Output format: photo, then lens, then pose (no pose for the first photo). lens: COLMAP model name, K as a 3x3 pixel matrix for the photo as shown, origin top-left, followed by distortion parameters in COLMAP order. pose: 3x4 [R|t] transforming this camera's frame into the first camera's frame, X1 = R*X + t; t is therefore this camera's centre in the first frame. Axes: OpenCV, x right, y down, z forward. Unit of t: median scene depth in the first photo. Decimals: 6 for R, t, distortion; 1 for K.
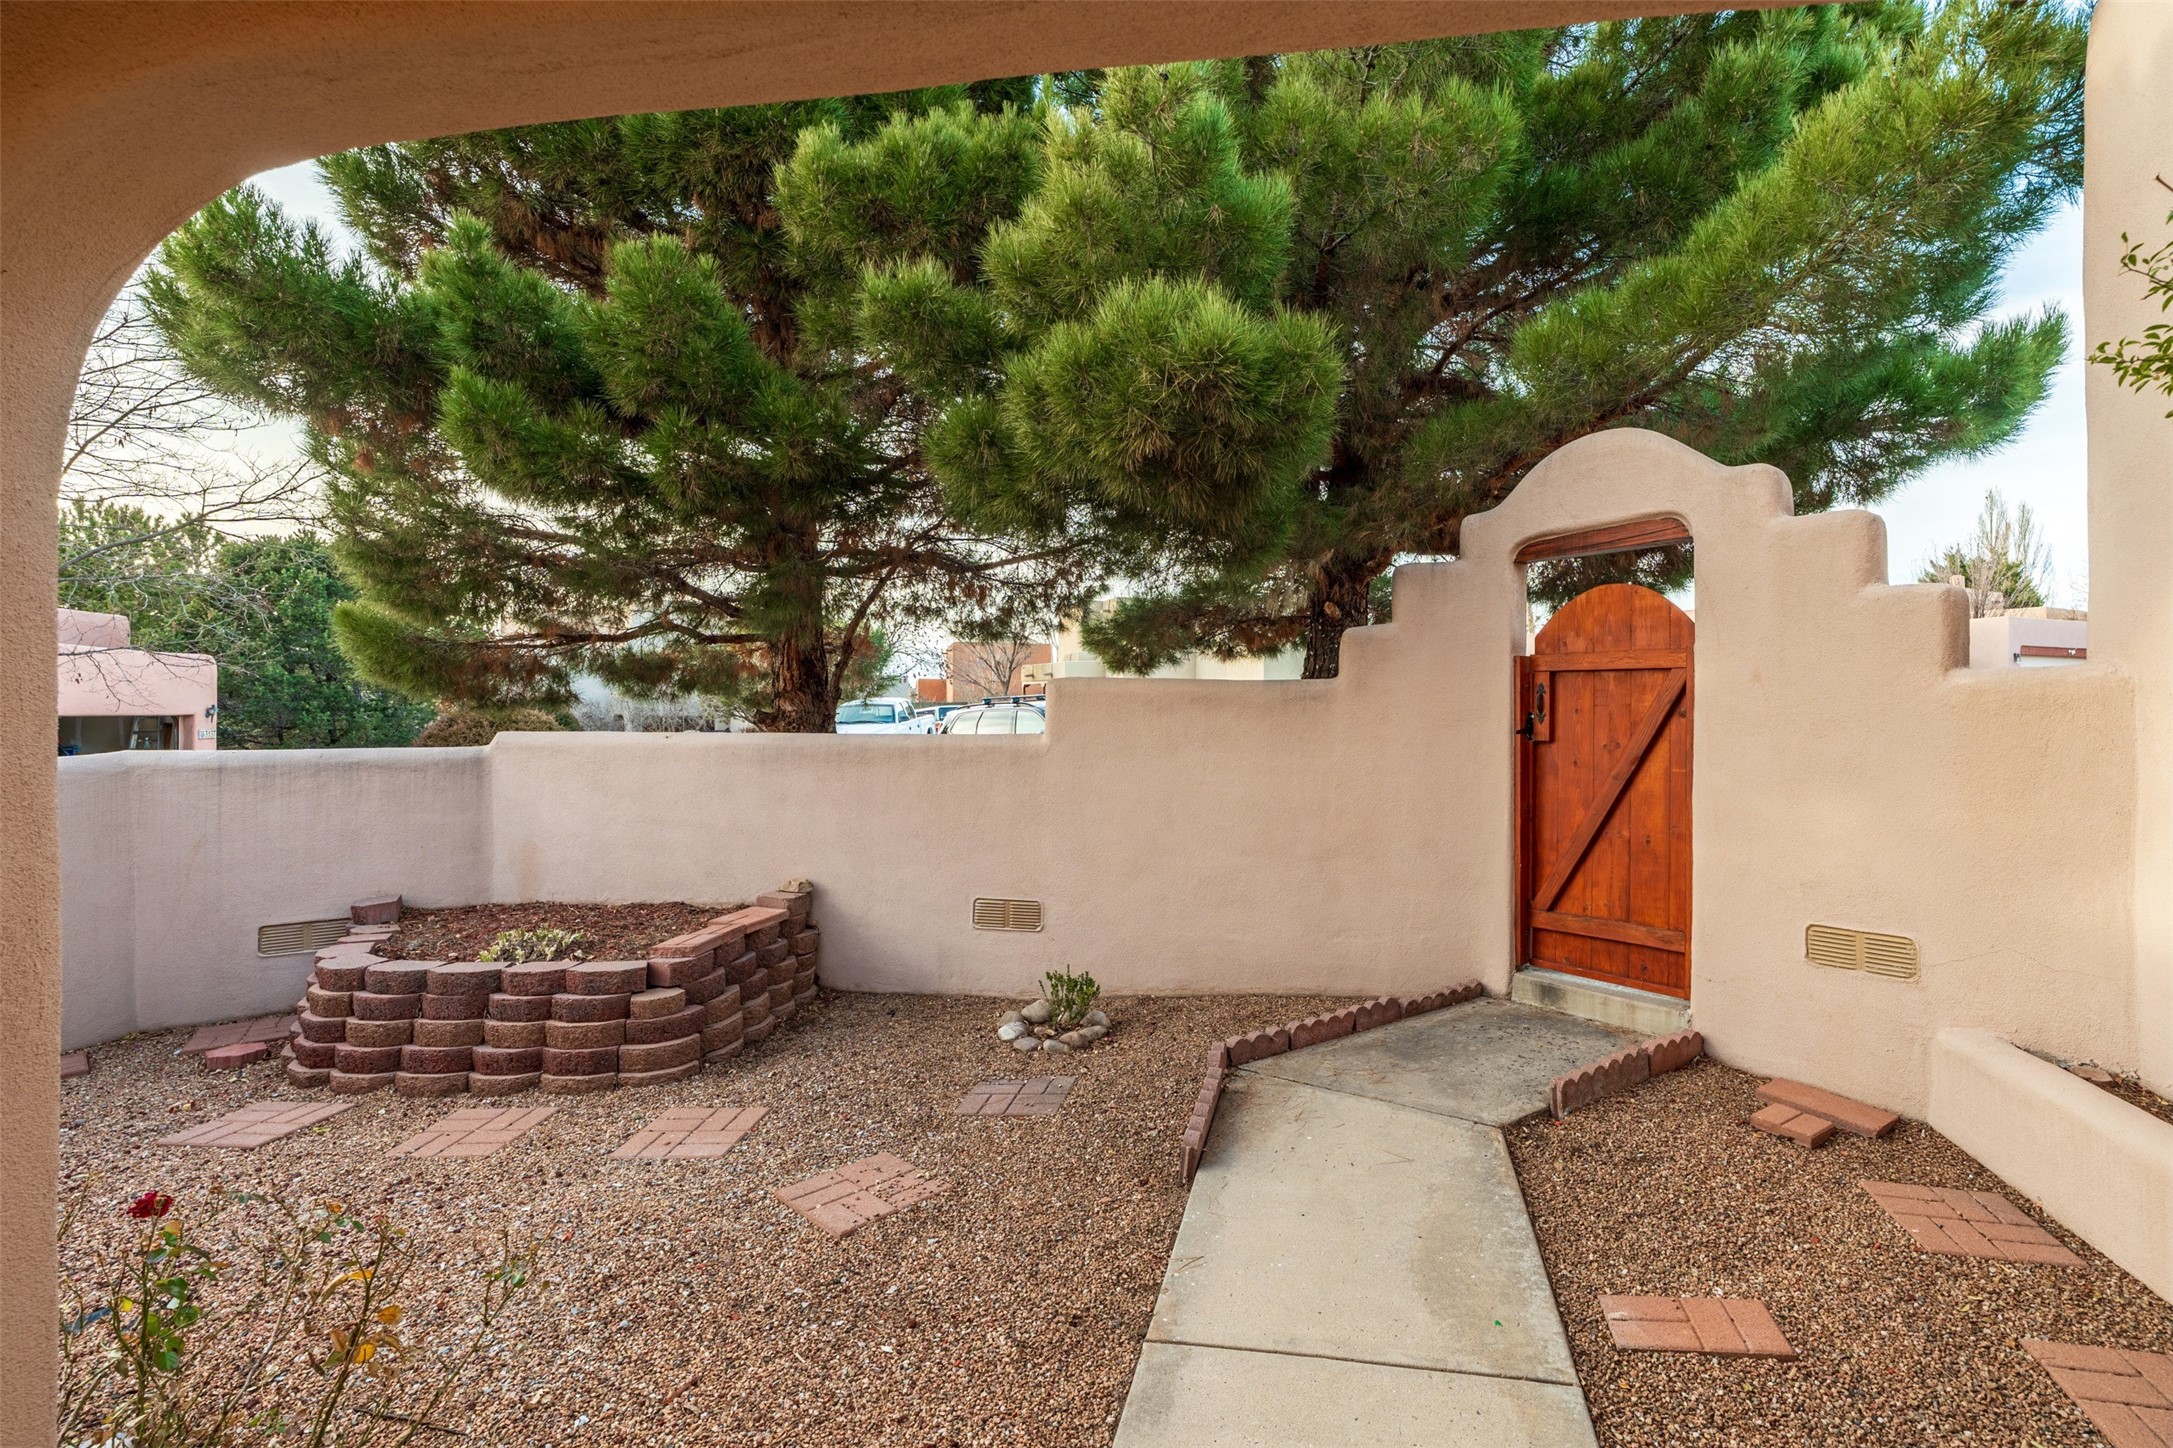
lens RADIAL K [[996.2, 0, 1091.4], [0, 996.2, 716.2], [0, 0, 1]] dist [-0.004334, 0.000069]
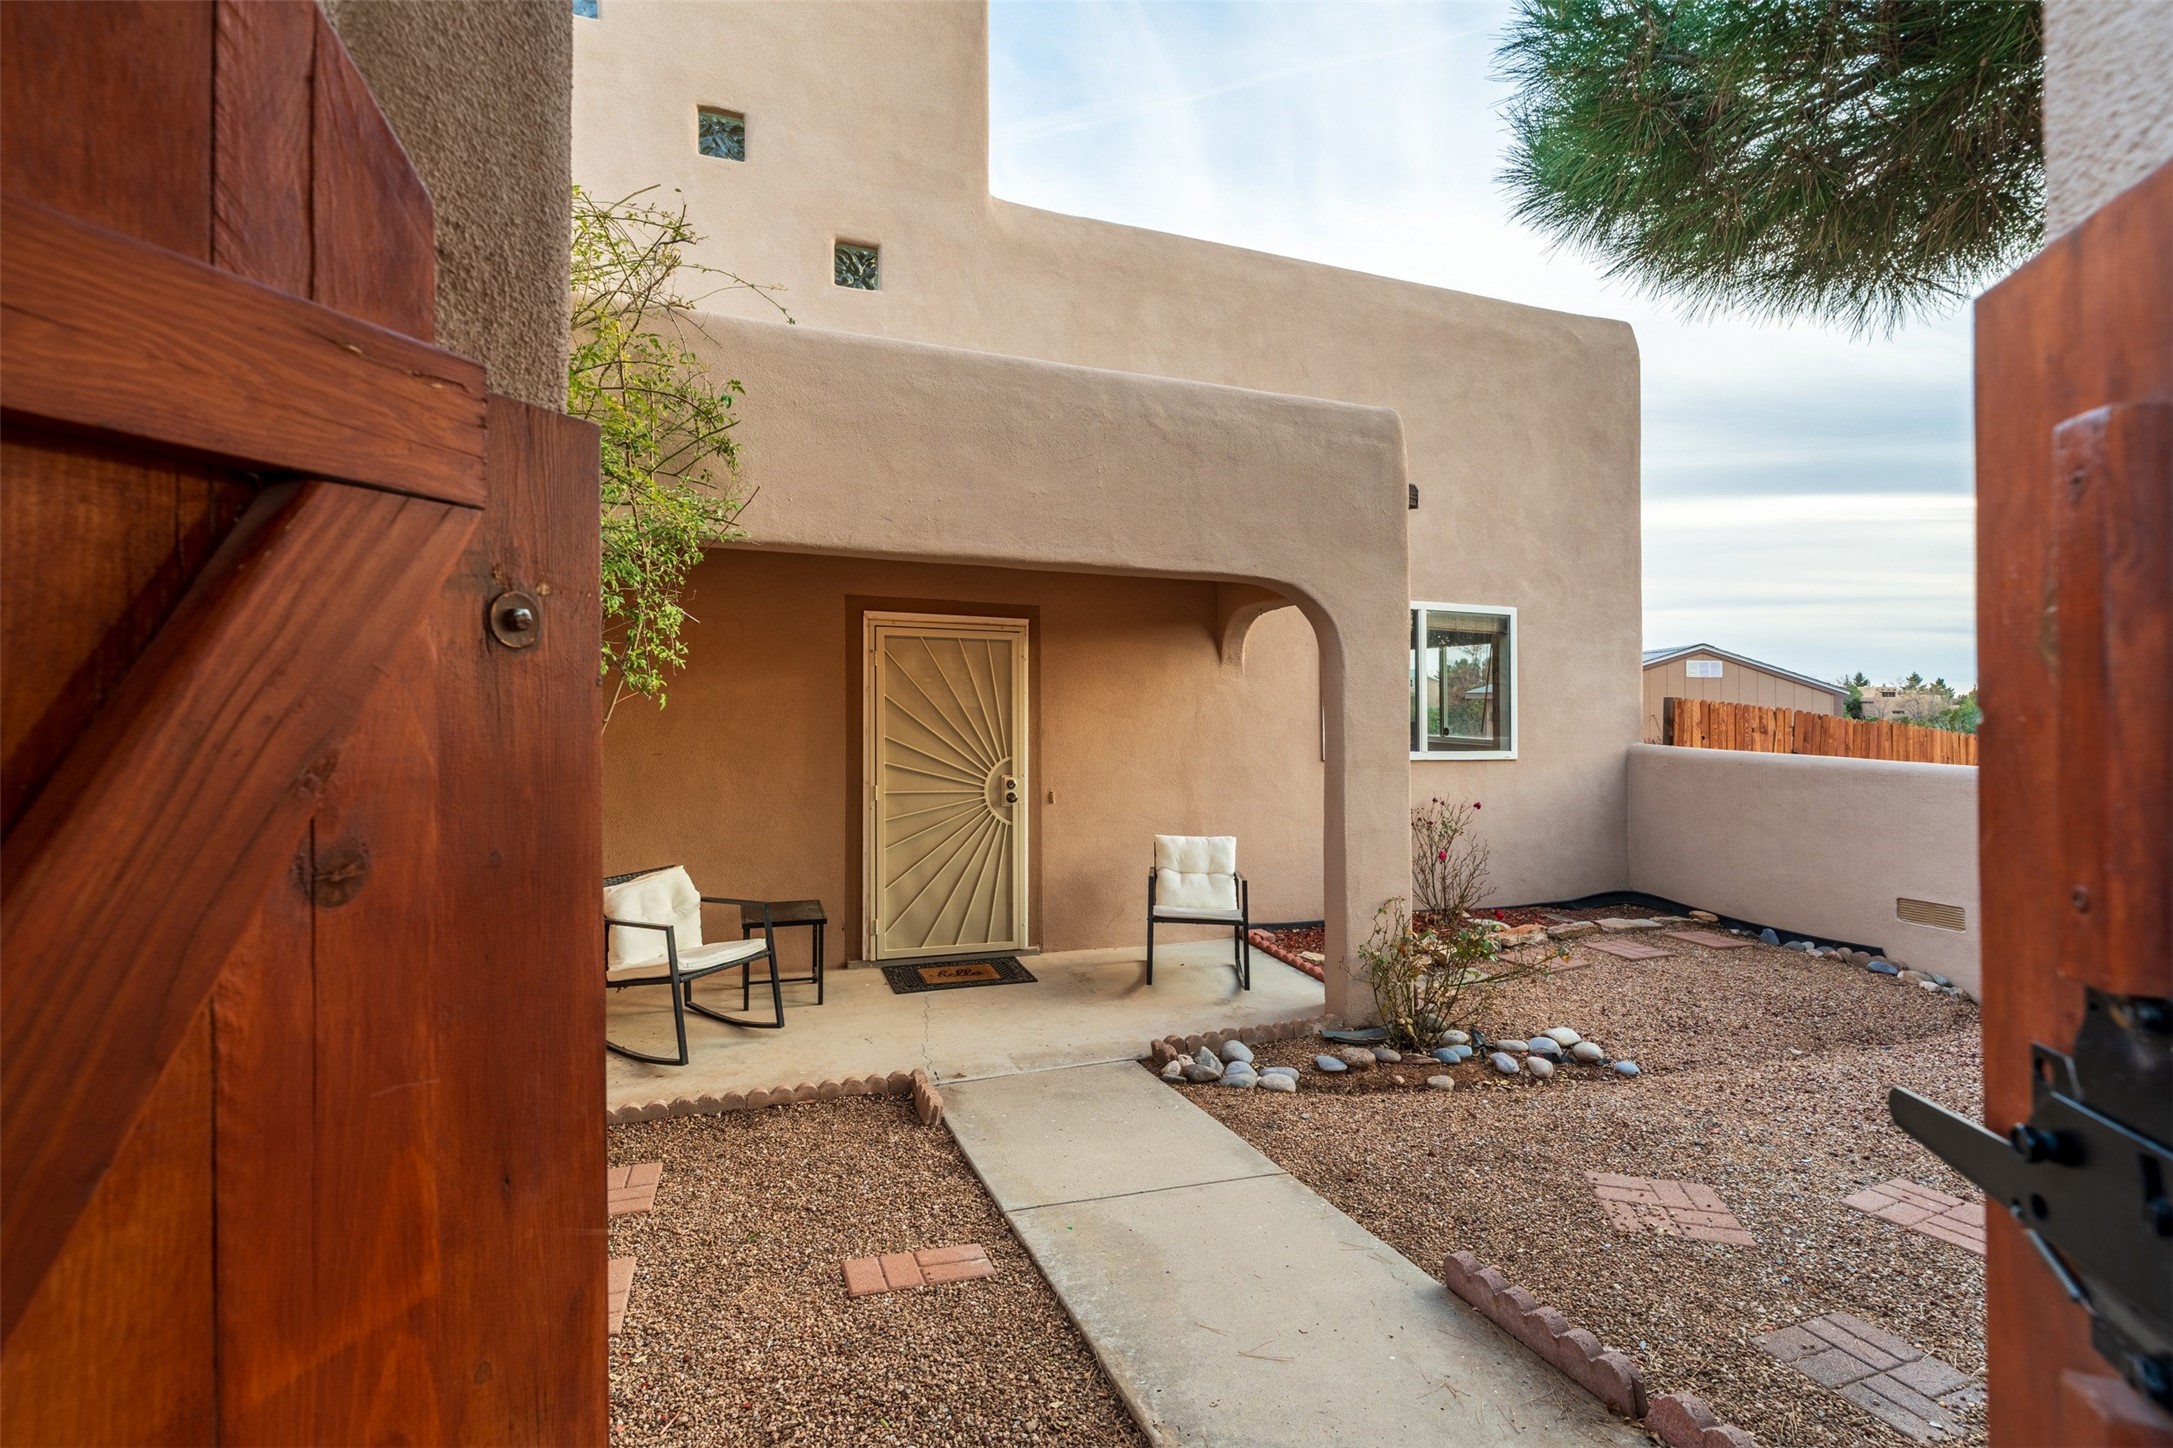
lens RADIAL K [[996.2, 0, 1078.2], [0, 996.2, 721.1], [0, 0, 1]] dist [-0.004334, 0.000069]
pose [[-0.837920, -0.013559, -0.545625, 0.527529], [-0.013081, 0.999903, -0.004760, 0.006162], [0.545637, 0.003149, -0.838016, 0.996539]]
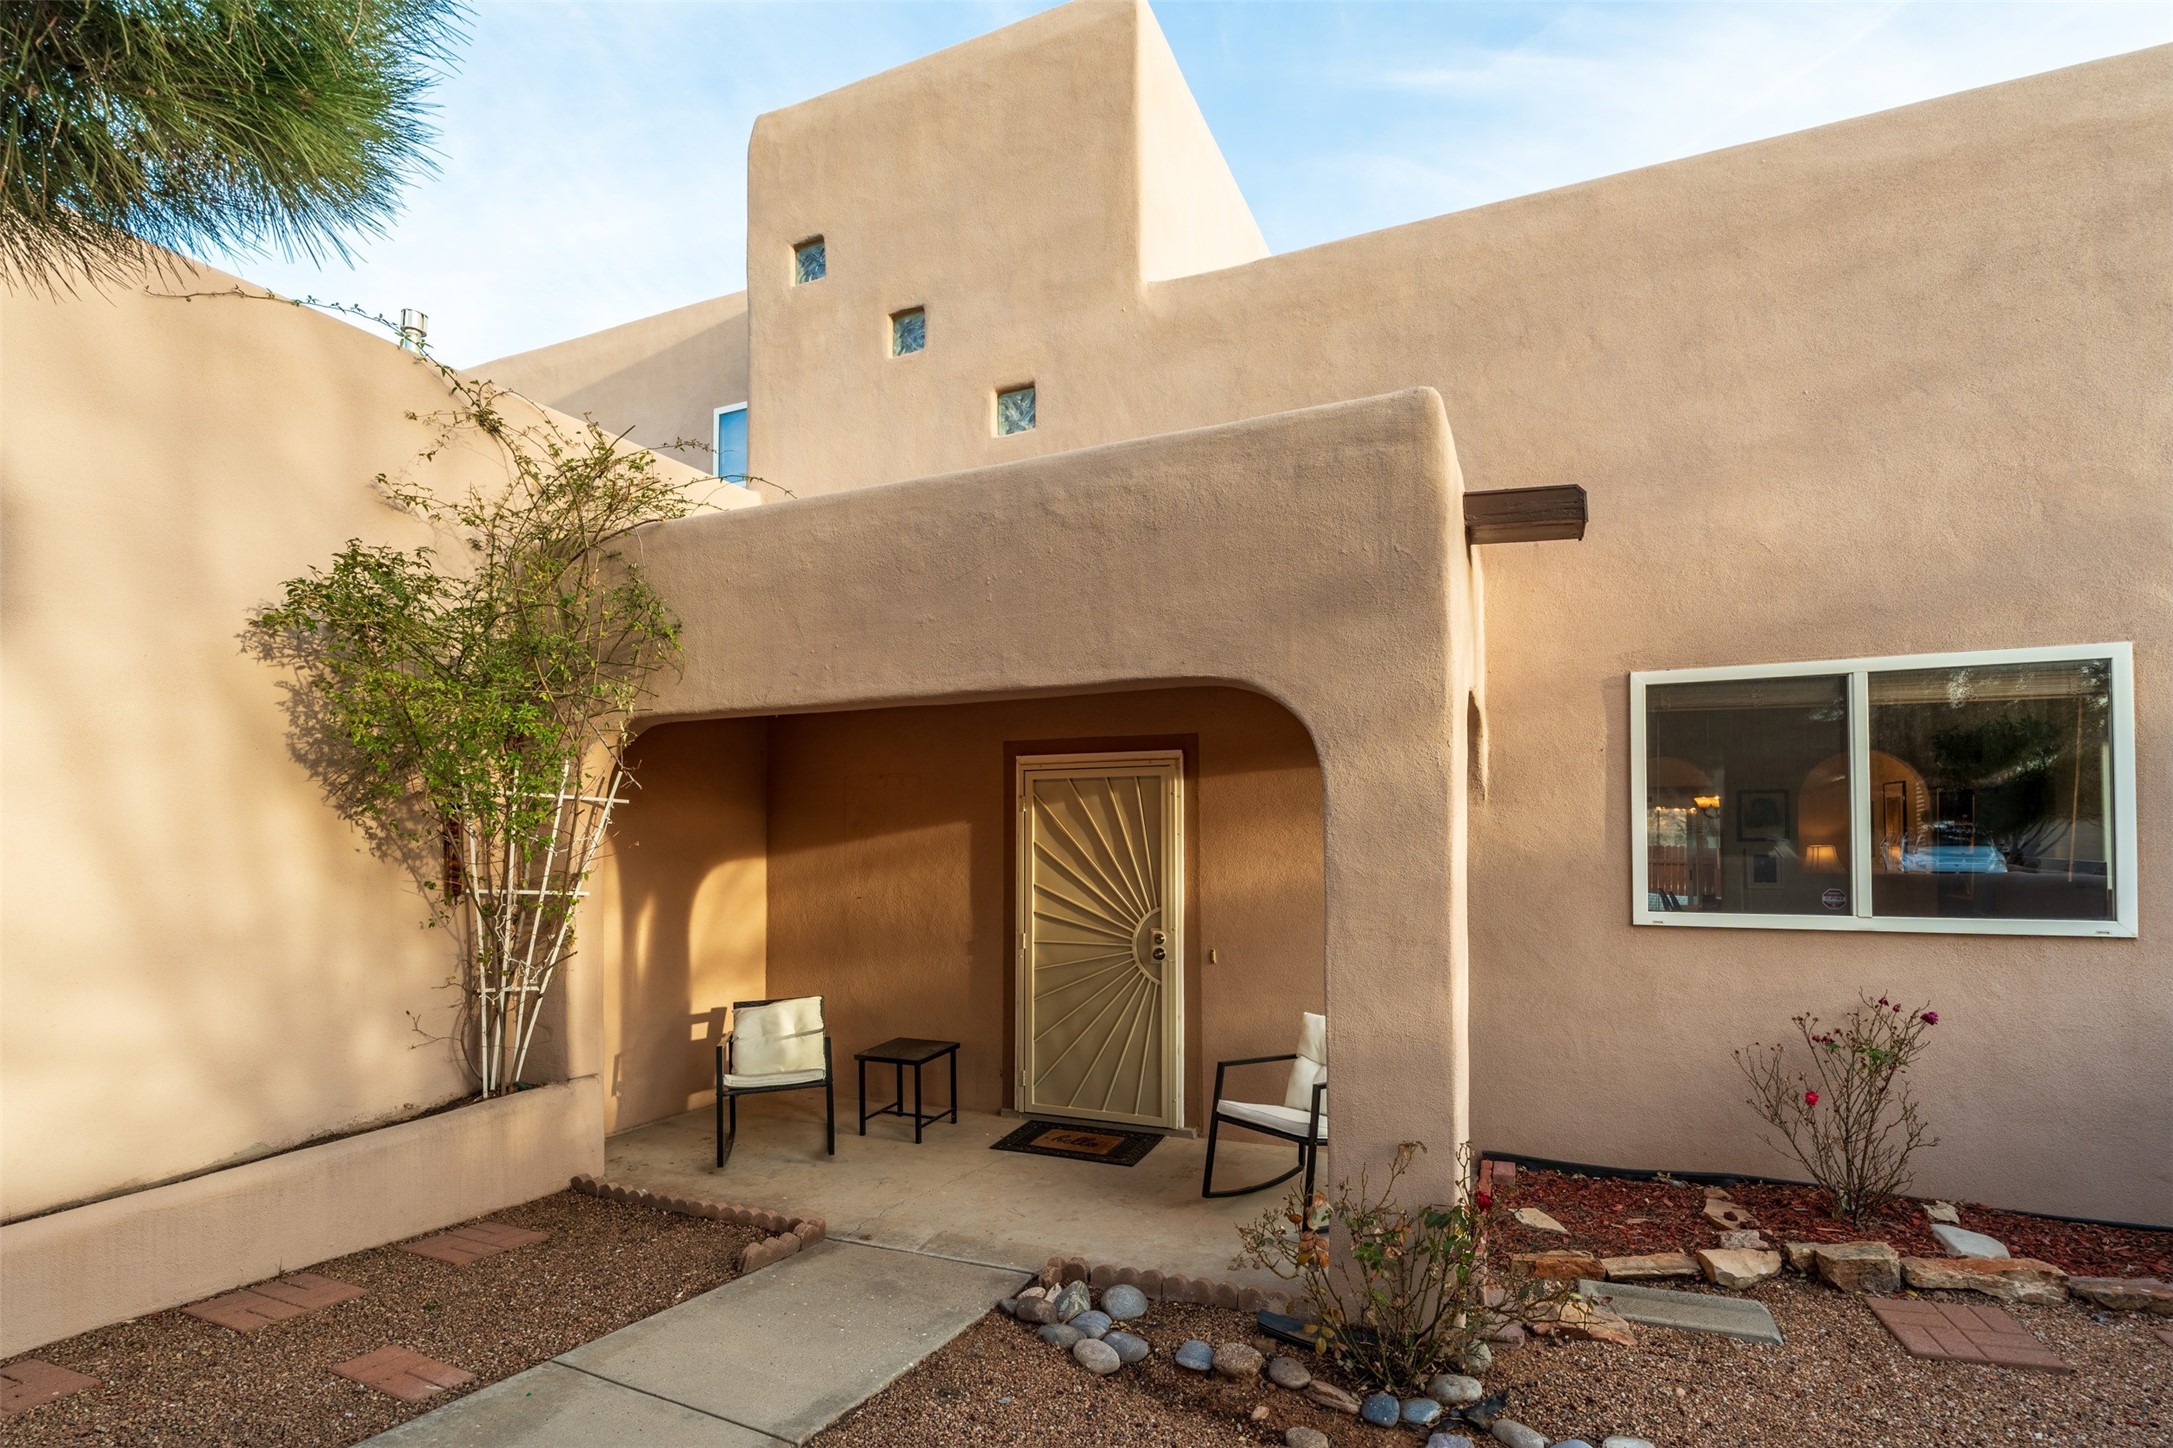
lens RADIAL K [[996.2, 0, 1028.4], [0, 996.2, 854.7], [0, 0, 1]] dist [-0.004334, 0.000069]
pose [[-0.982274, -0.005442, 0.187371, -0.196489], [-0.005851, 0.999982, -0.001633, -0.010651], [-0.187359, -0.002701, -0.982288, 1.013716]]
